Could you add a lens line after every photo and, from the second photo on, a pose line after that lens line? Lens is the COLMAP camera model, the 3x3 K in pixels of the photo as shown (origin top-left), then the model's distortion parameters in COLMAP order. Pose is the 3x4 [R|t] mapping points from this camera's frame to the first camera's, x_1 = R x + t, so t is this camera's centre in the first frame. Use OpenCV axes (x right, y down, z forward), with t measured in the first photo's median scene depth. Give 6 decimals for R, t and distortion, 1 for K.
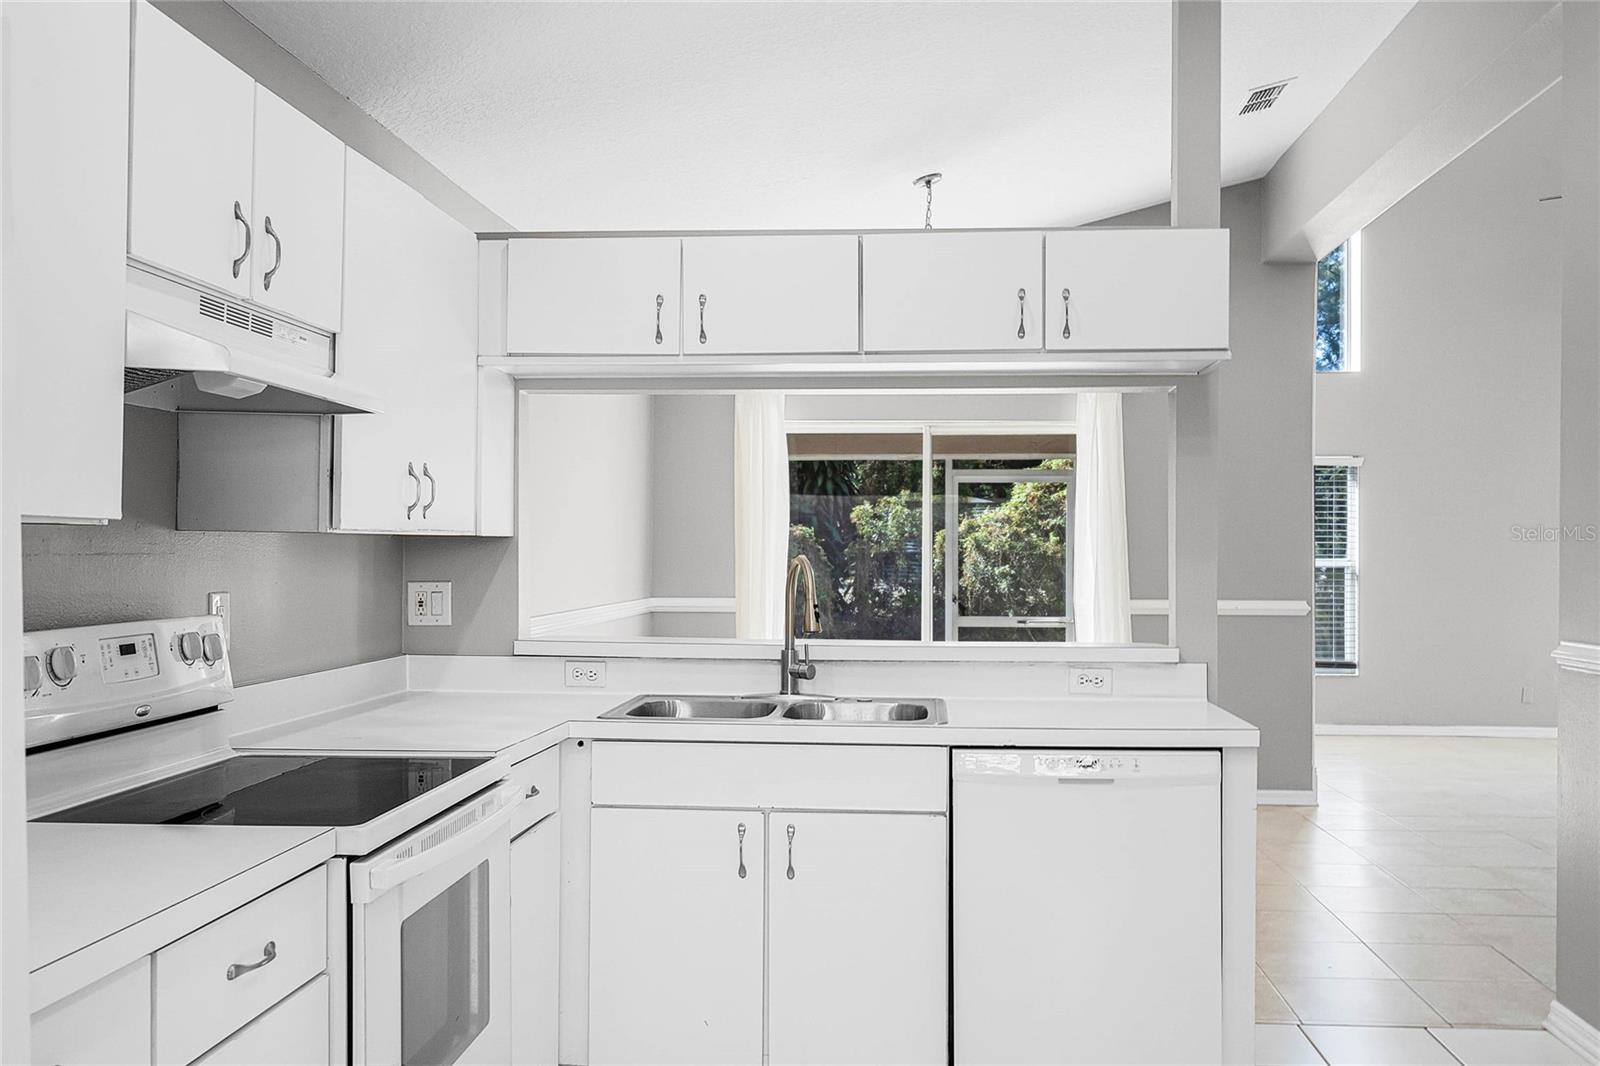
lens RADIAL K [[1451.9, 0, 802.2], [0, 1451.9, 547.1], [0, 0, 1]] dist [0.006258, 0.003600]
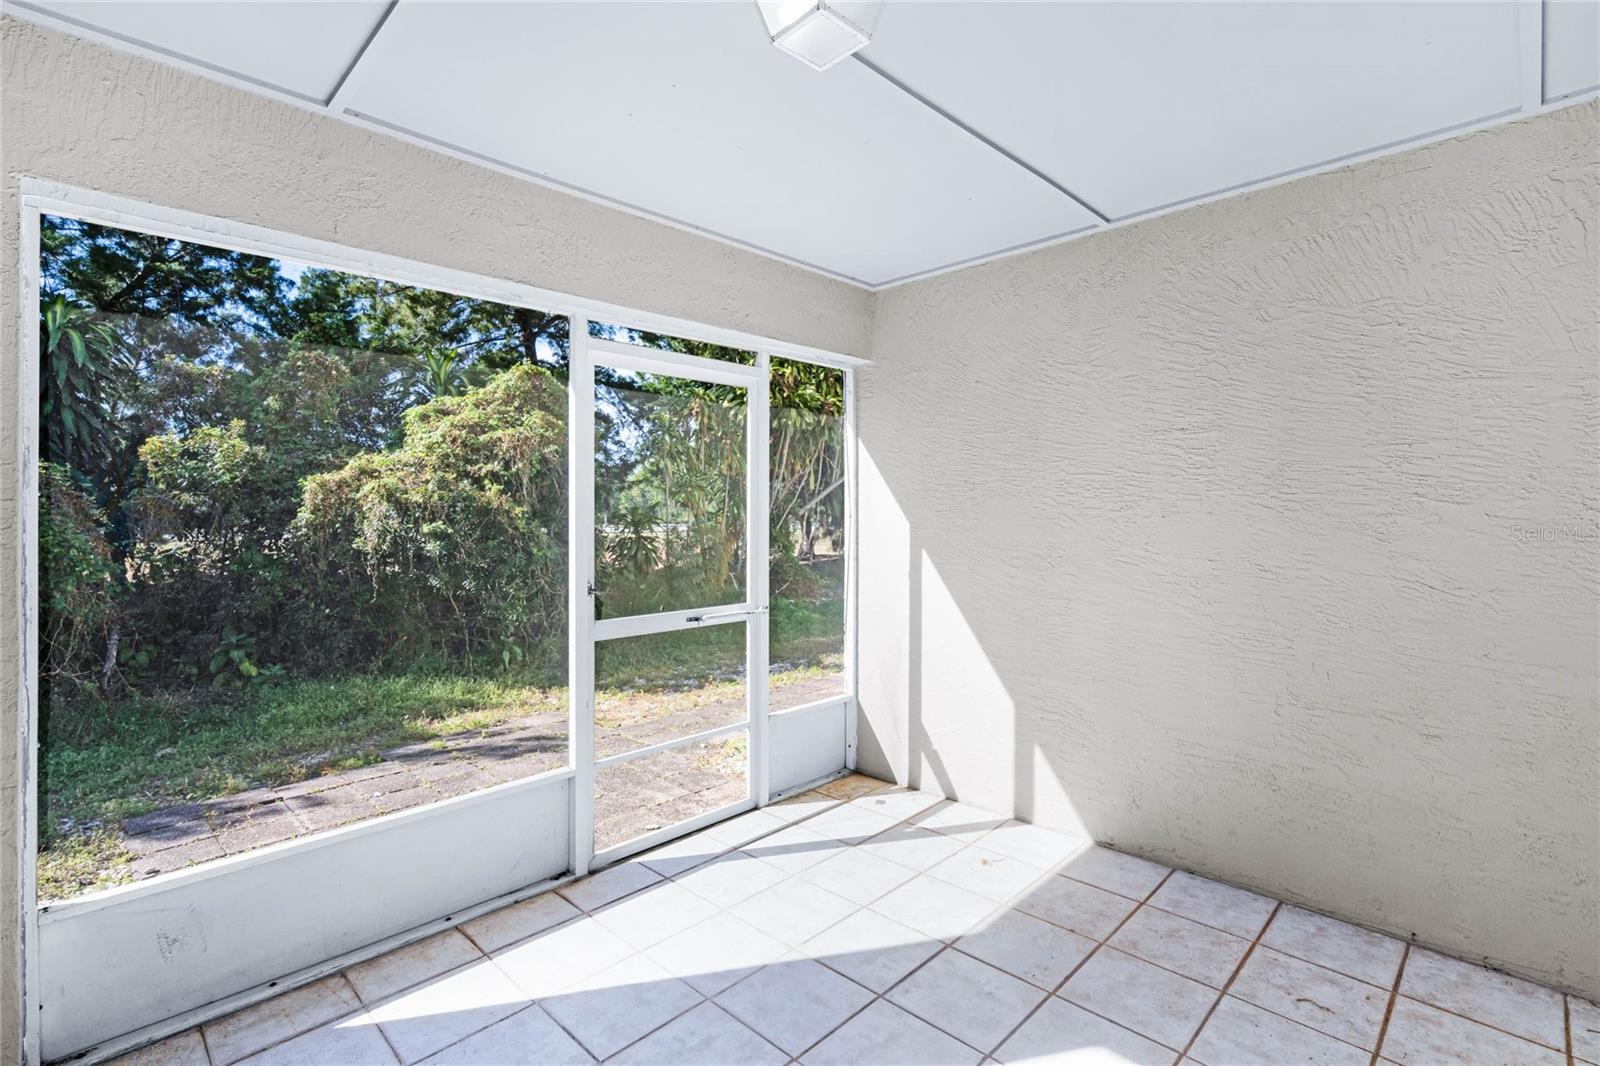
lens RADIAL K [[746.7, 0, 791.9], [0, 746.7, 526.9], [0, 0, 1]] dist [0.000091, 0.001148]
pose [[0.646348, -0.013449, 0.762924, -0.140862], [-0.004852, 0.999752, 0.021734, 0.020861], [-0.763027, -0.017750, 0.646123, 2.058864]]
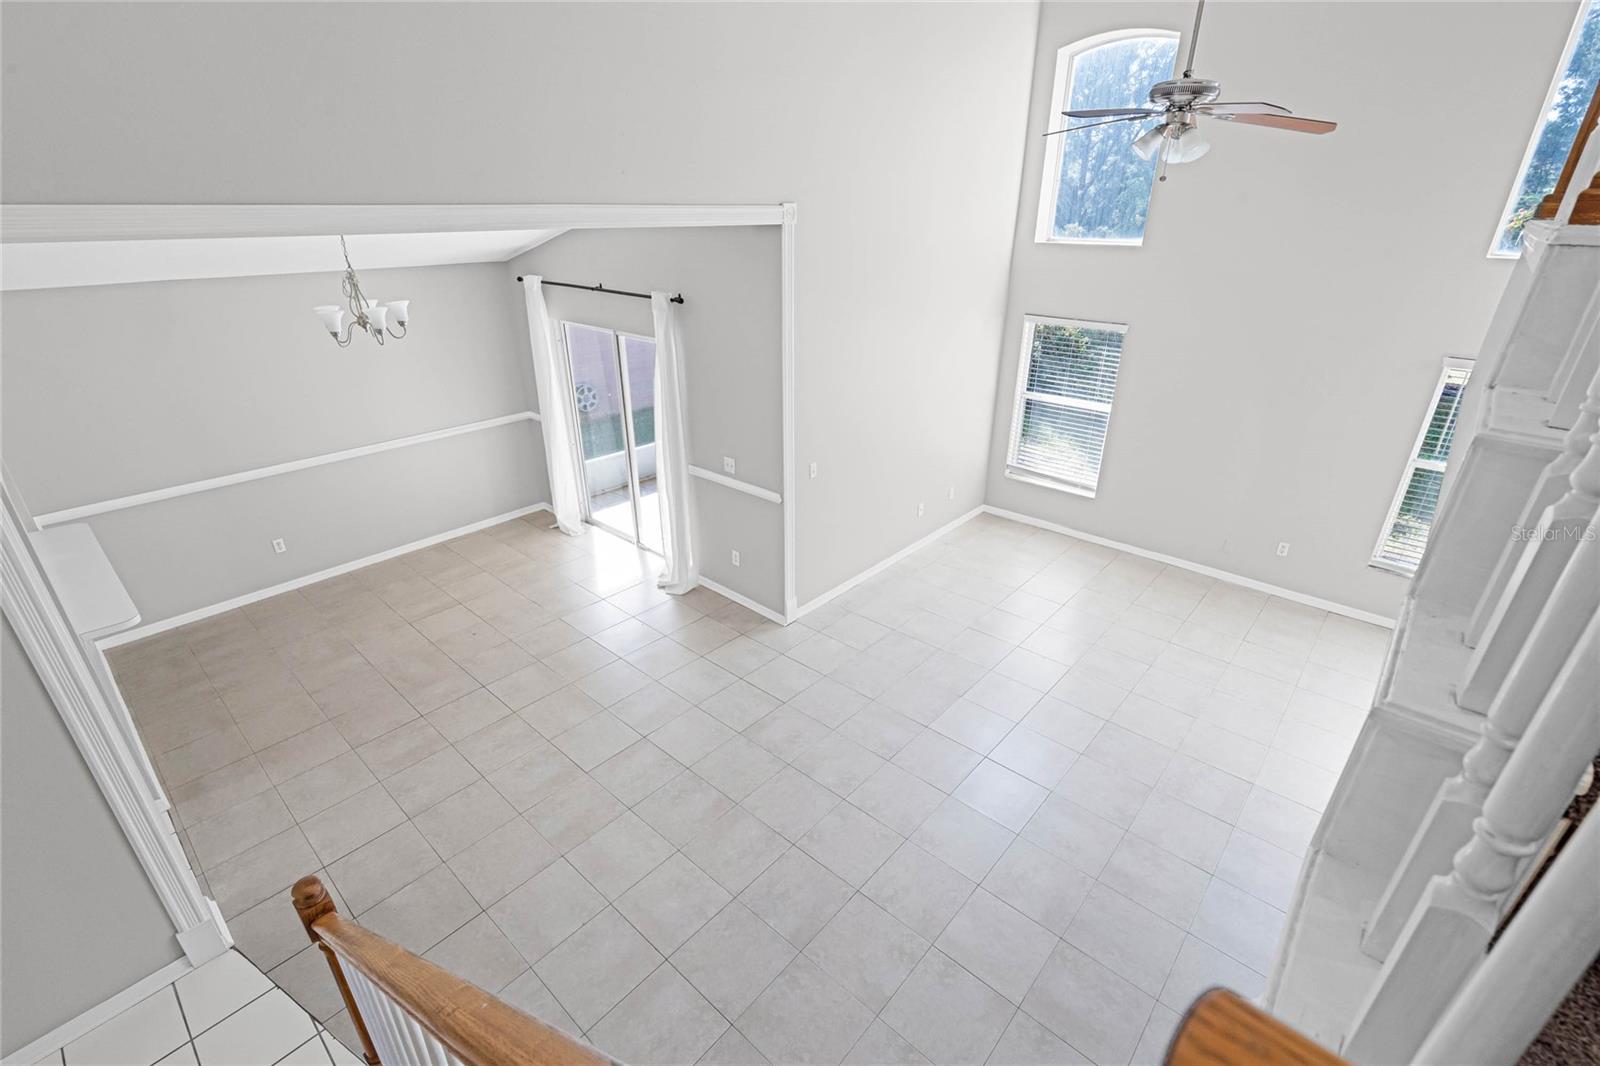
lens RADIAL K [[731.1, 0, 797.0], [0, 731.1, 540.2], [0, 0, 1]] dist [-0.001737, 0.000190]
pose [[0.794485, 0.252530, -0.552287, 1.375815], [0.008234, 0.904877, 0.425594, -0.396972], [0.607227, -0.342676, 0.716832, 0.924596]]
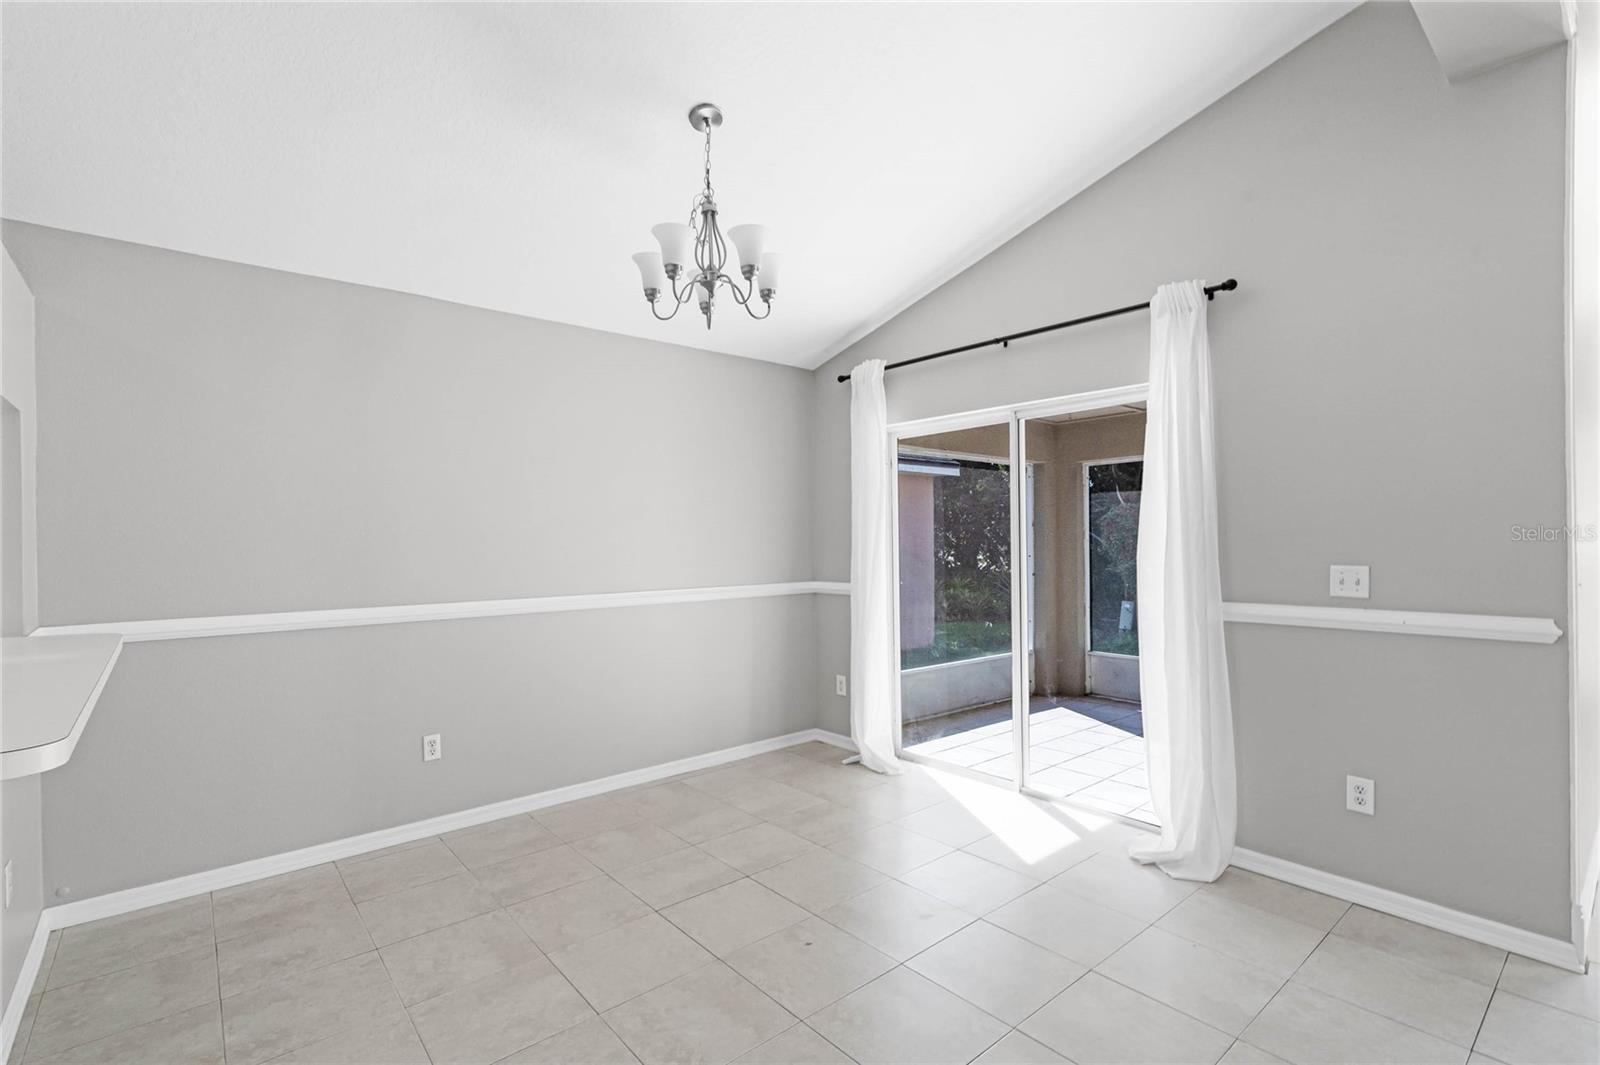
lens RADIAL K [[731.1, 0, 797.0], [0, 731.1, 539.7], [0, 0, 1]] dist [-0.001737, 0.000190]
pose [[0.707997, -0.011459, -0.706122, 0.621164], [0.016172, 0.999869, -0.000011, -0.000735], [0.706030, -0.011411, 0.708090, 1.050359]]
